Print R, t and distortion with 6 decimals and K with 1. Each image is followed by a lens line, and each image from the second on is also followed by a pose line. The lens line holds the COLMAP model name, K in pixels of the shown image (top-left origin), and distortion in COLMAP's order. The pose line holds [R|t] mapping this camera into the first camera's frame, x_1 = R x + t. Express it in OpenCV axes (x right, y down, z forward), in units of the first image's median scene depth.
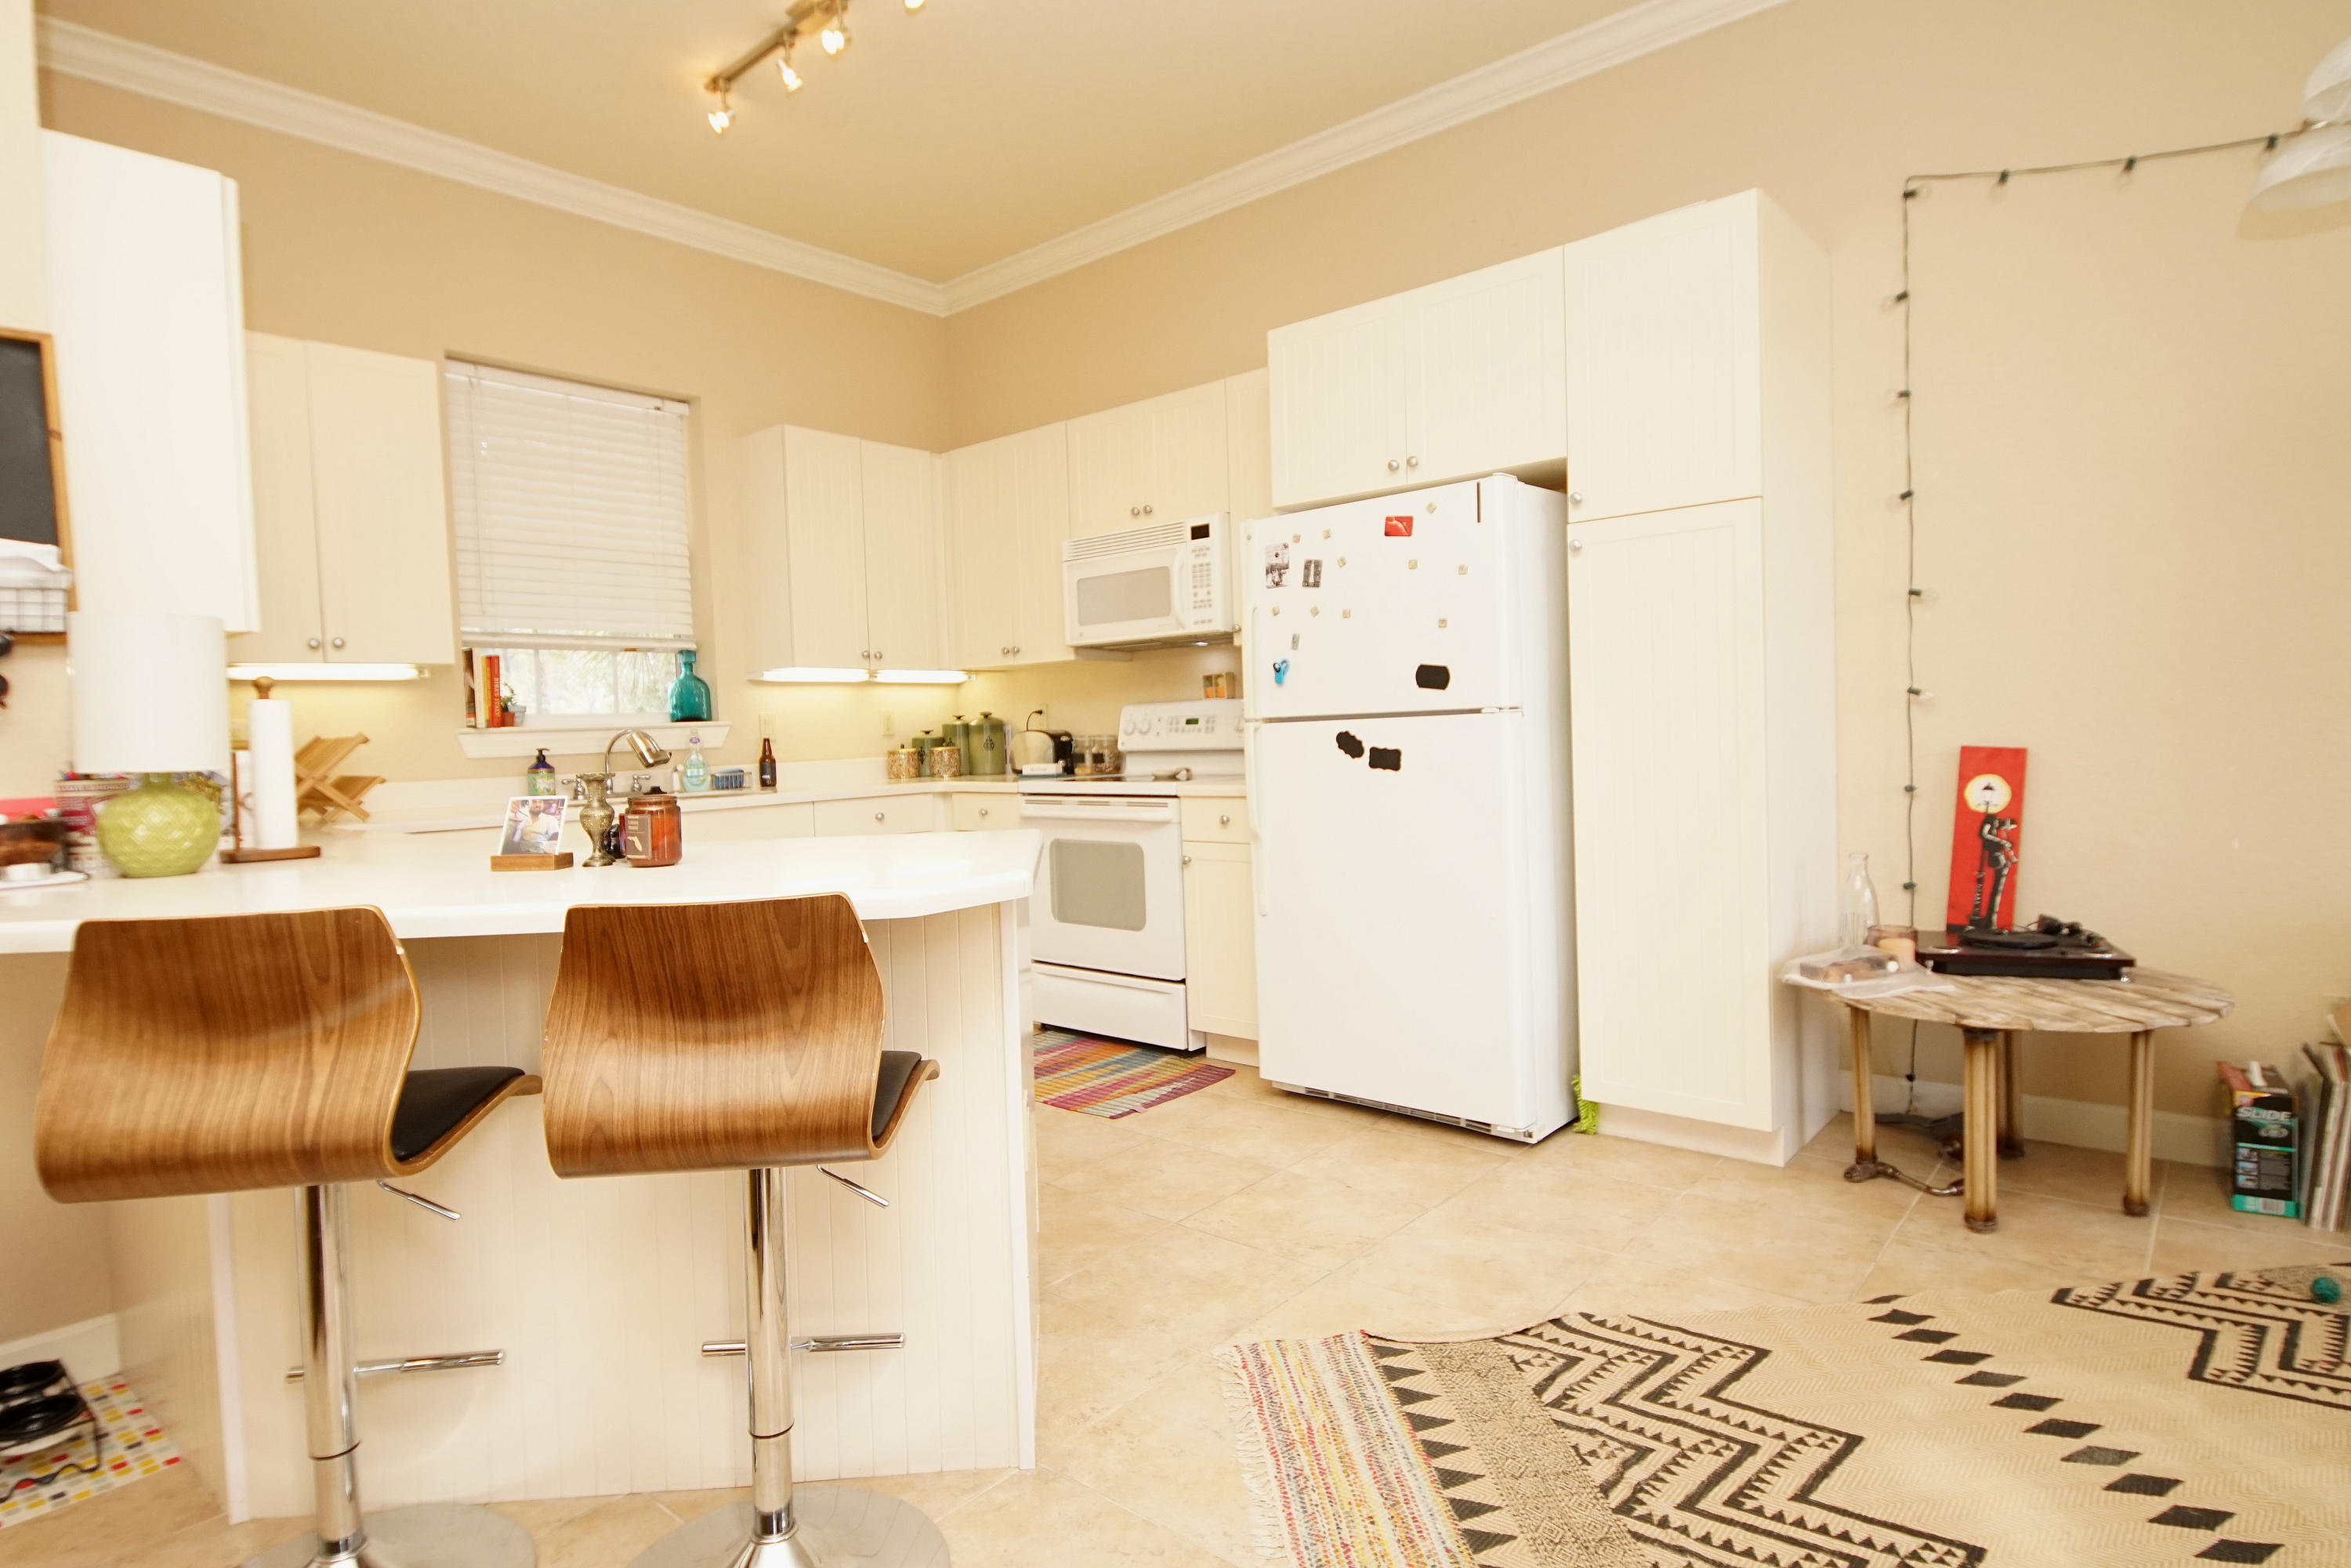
lens RADIAL K [[1257.7, 0, 1149.3], [0, 1257.7, 773.6], [0, 0, 1]] dist [0.037959, -0.033303]
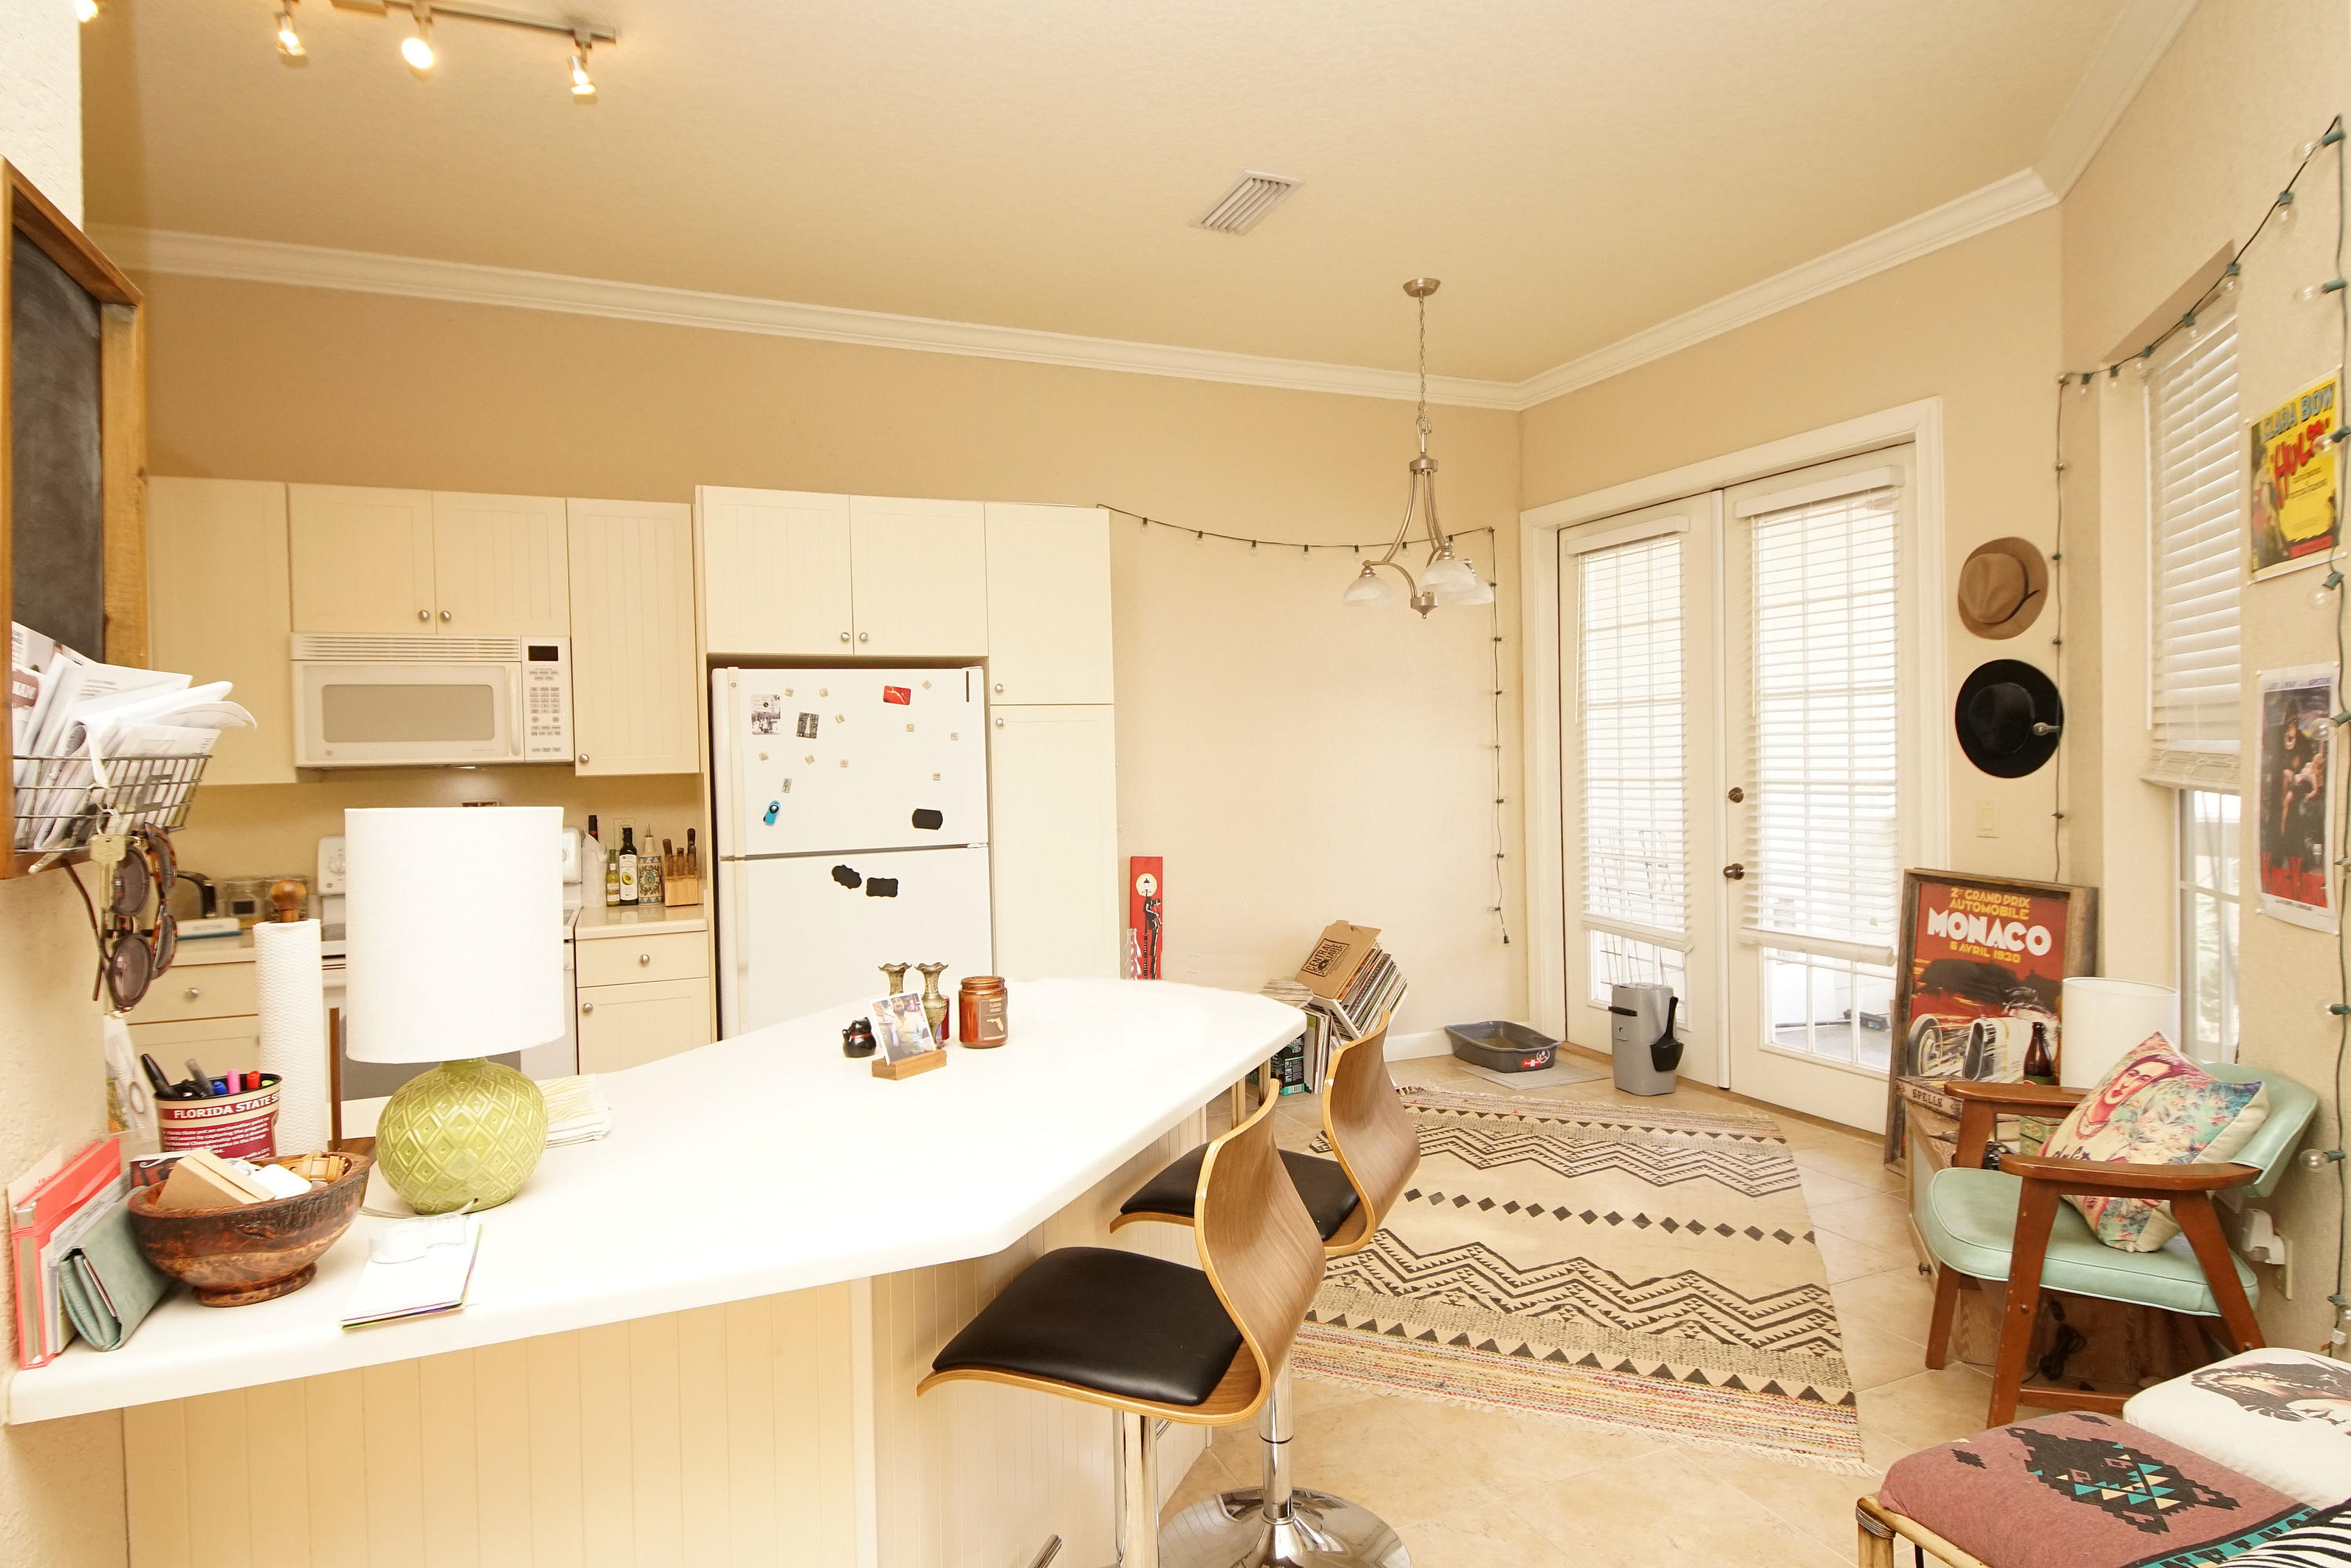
lens RADIAL K [[1257.9, 0, 1149.5], [0, 1257.9, 774.3], [0, 0, 1]] dist [0.035703, -0.032818]
pose [[0.452564, 0.013782, 0.891625, -0.806760], [0.040851, 0.998510, -0.036169, -0.069156], [-0.890796, 0.052792, 0.451327, 0.250334]]
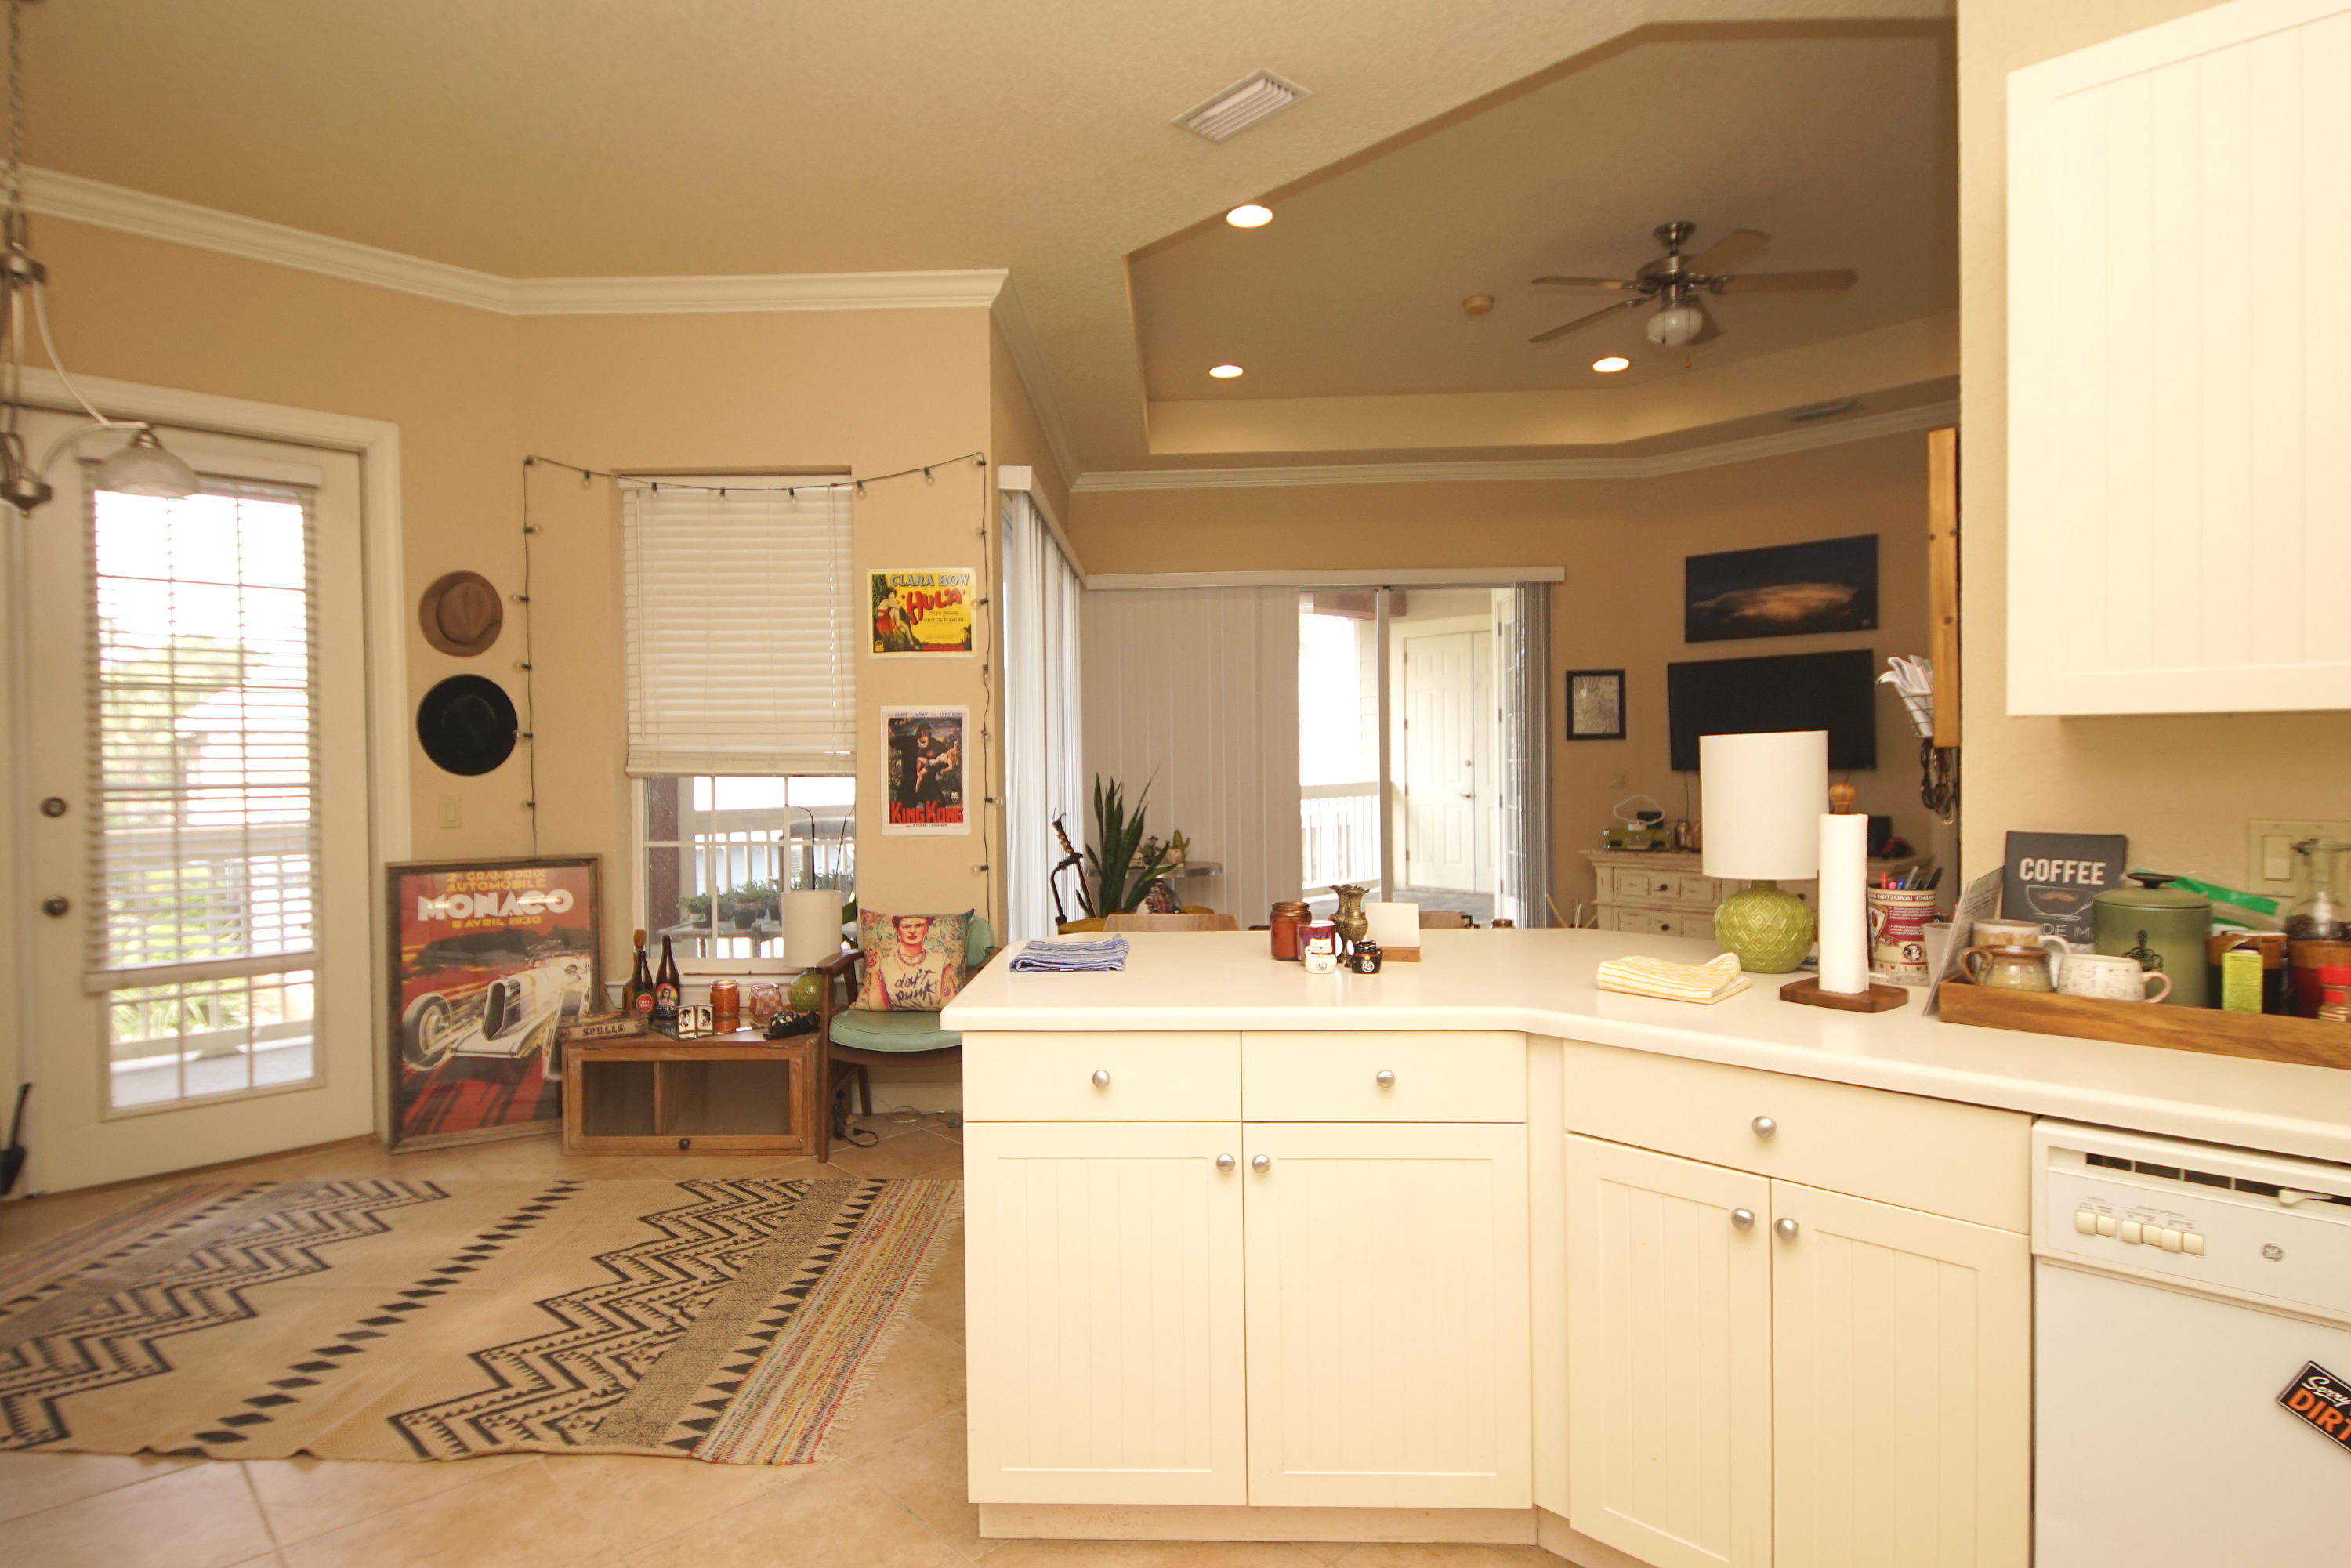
lens RADIAL K [[1262.7, 0, 1137.9], [0, 1262.7, 775.1], [0, 0, 1]] dist [0.031486, -0.035703]
pose [[-0.993250, 0.042861, 0.107783, -0.243112], [0.048491, 0.997563, 0.050162, -0.112784], [-0.105370, 0.055050, -0.992908, 1.424594]]
